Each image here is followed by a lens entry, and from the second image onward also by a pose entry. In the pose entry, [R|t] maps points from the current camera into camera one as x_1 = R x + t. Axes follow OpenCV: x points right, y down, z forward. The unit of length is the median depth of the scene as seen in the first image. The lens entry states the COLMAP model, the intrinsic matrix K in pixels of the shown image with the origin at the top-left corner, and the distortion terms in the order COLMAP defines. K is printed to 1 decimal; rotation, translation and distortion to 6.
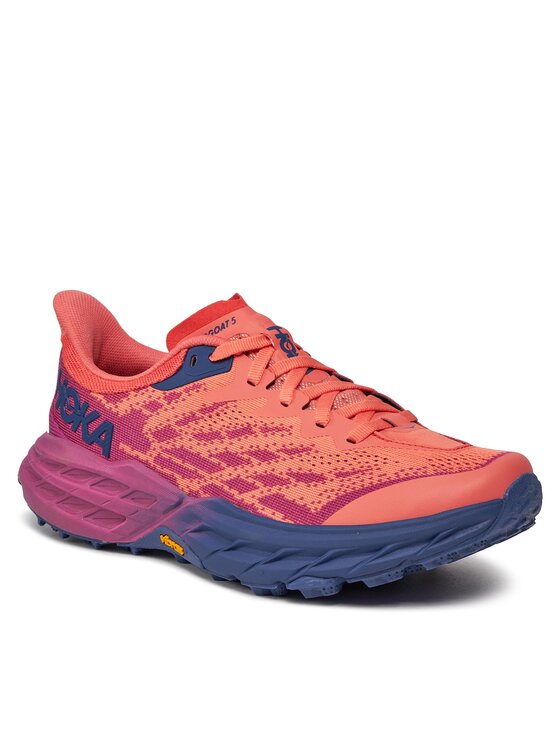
lens RADIAL K [[2206.9, 0, 280.0], [0, 2206.9, 373.0], [0, 0, 1]] dist [-1.984572, -0.101369]
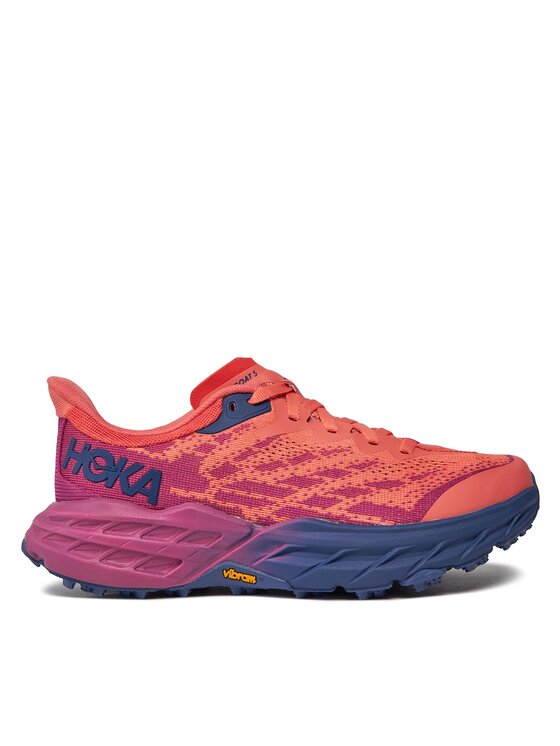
lens RADIAL K [[966.1, 0, 280.0], [0, 966.1, 373.0], [0, 0, 1]] dist [0.008873, 0.011905]
pose [[0.829324, 0.002261, 0.558763, -0.297922], [0.135392, 0.969379, -0.204873, 0.082953], [-0.542116, 0.245559, 0.803624, 0.592230]]
